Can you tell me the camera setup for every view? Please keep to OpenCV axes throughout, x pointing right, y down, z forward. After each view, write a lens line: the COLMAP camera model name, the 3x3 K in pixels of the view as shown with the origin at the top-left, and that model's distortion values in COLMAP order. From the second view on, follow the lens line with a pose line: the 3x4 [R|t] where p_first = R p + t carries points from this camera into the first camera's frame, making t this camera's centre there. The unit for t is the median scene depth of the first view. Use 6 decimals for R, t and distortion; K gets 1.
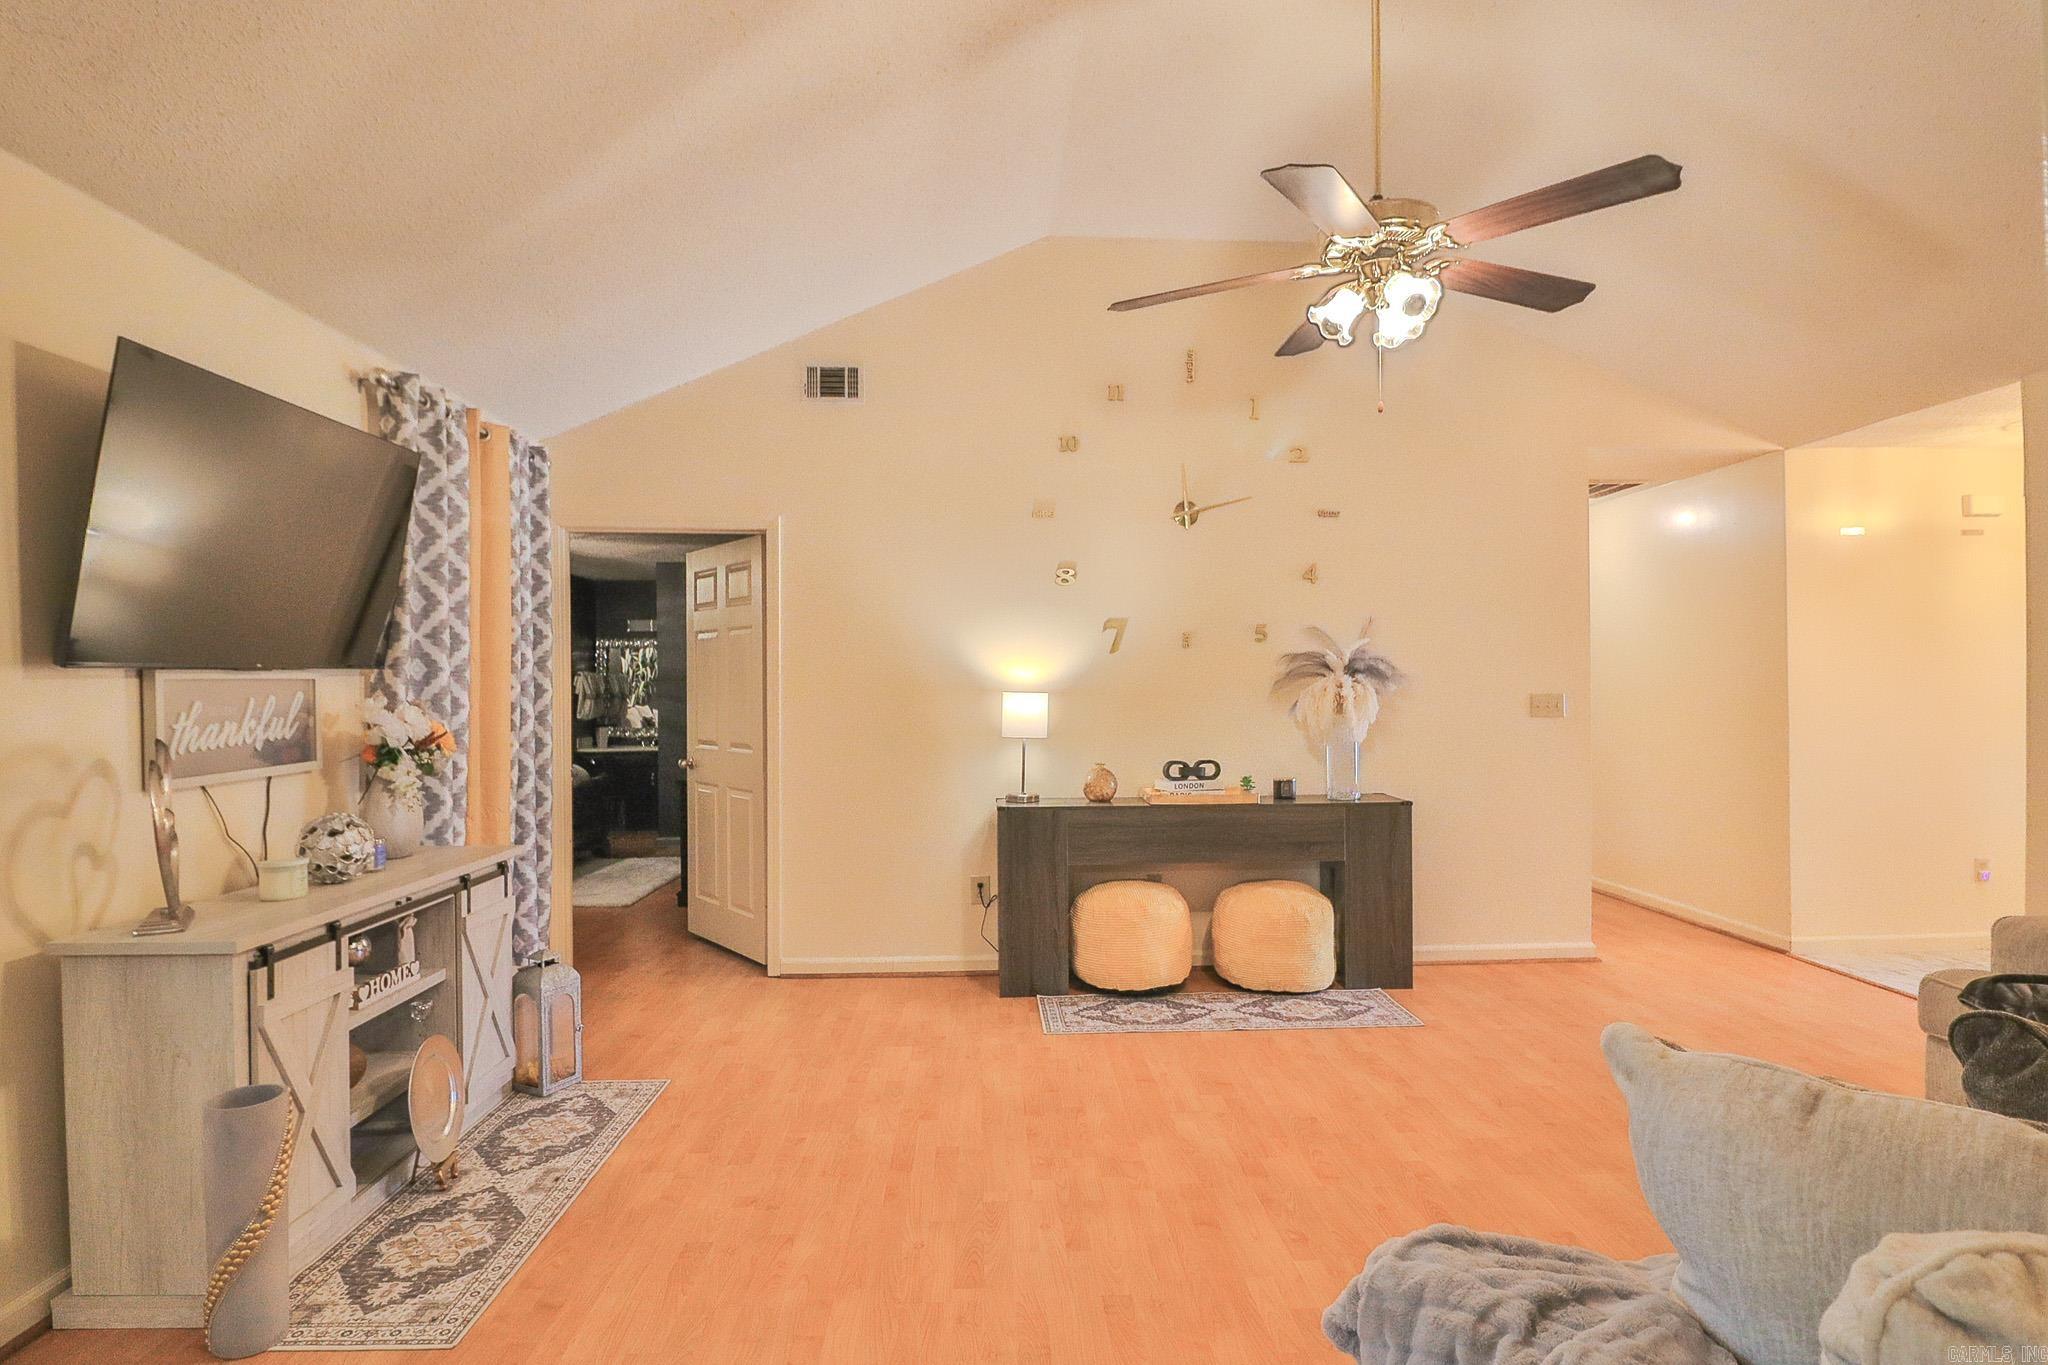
lens RADIAL K [[1082.9, 0, 1031.1], [0, 1082.9, 686.3], [0, 0, 1]] dist [0.001886, -0.014771]
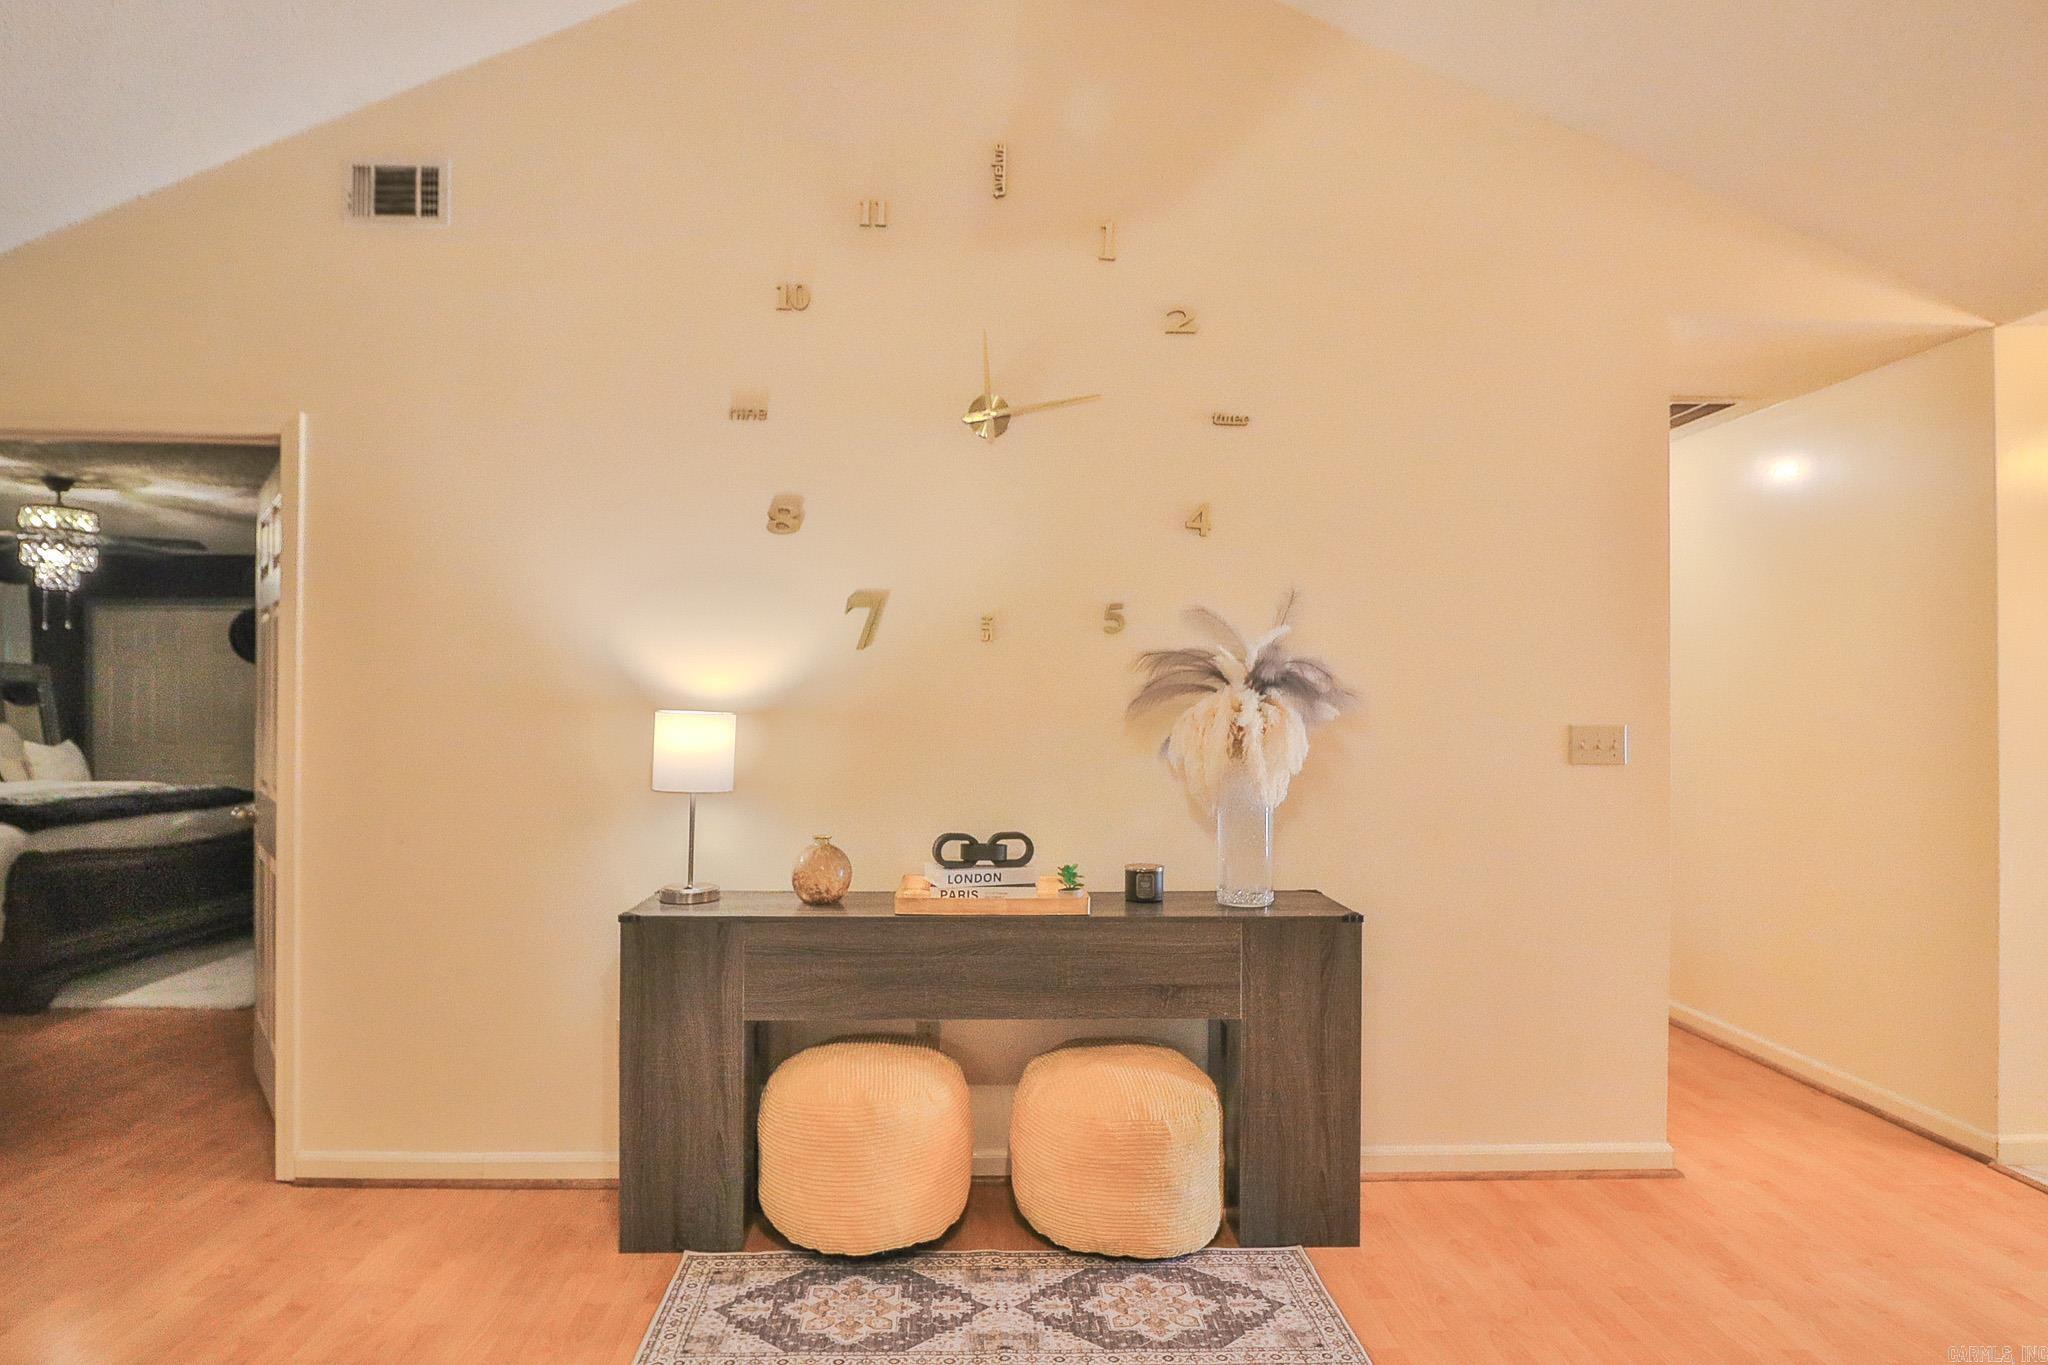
lens RADIAL K [[1083.6, 0, 976.1], [0, 1083.6, 699.4], [0, 0, 1]] dist [-0.001520, -0.011205]
pose [[0.999465, 0.012498, -0.030226, 0.164135], [-0.012597, 0.999916, -0.003100, -0.001720], [0.030185, 0.003479, 0.999538, 0.424190]]
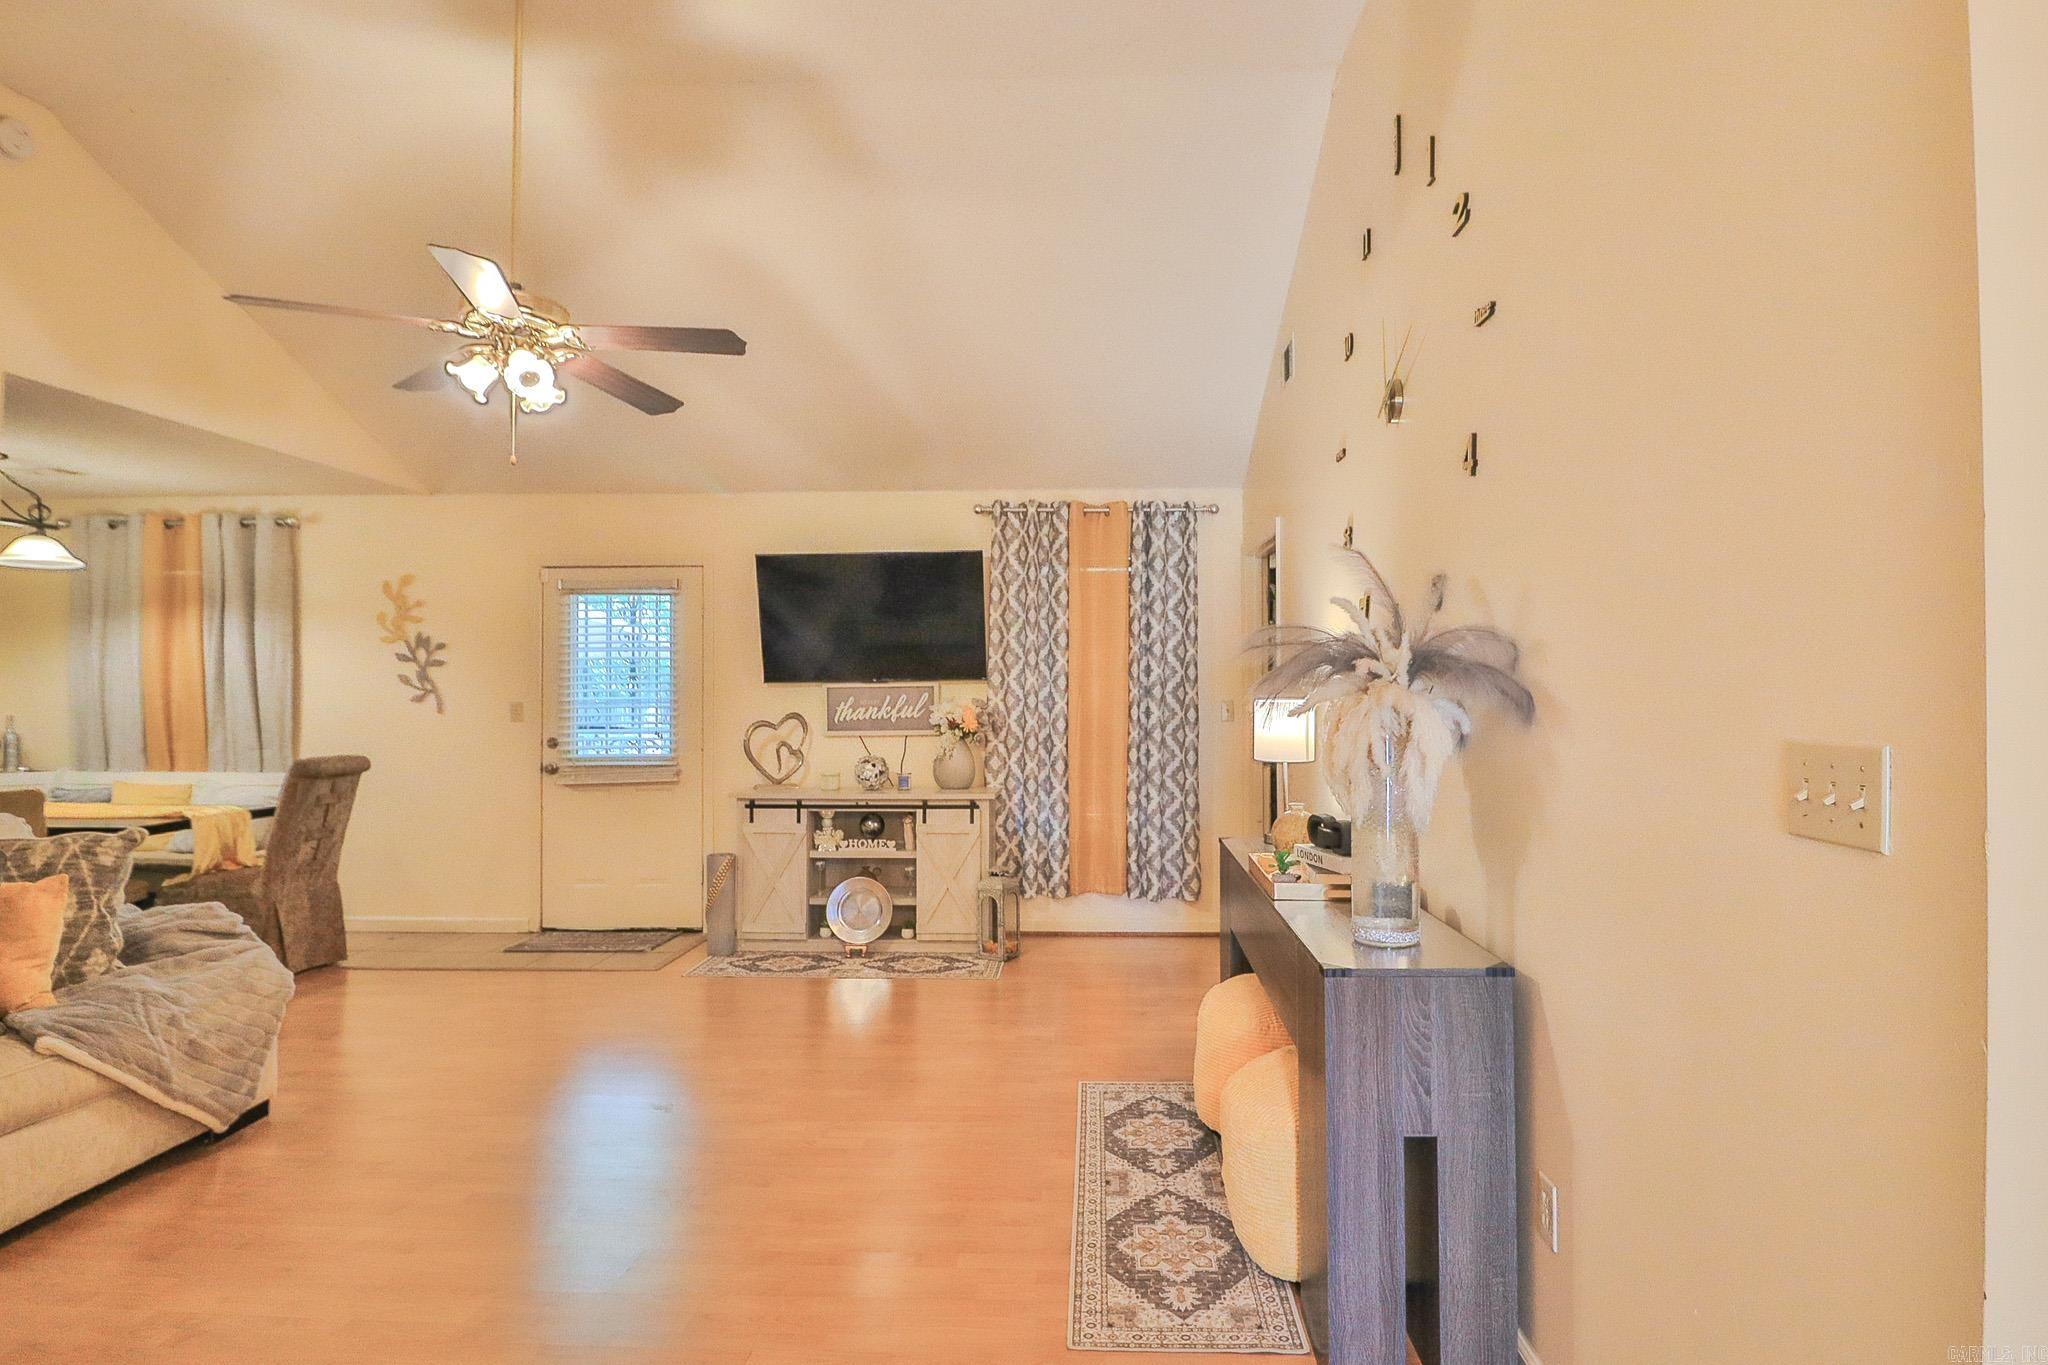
lens RADIAL K [[1051.3, 0, 1030.2], [0, 1051.3, 681.9], [0, 0, 1]] dist [-0.001195, -0.012347]
pose [[-0.083242, 0.000907, -0.996529, 0.754341], [0.002103, 0.999998, 0.000735, -0.010141], [0.996527, -0.002035, -0.083244, 0.877936]]
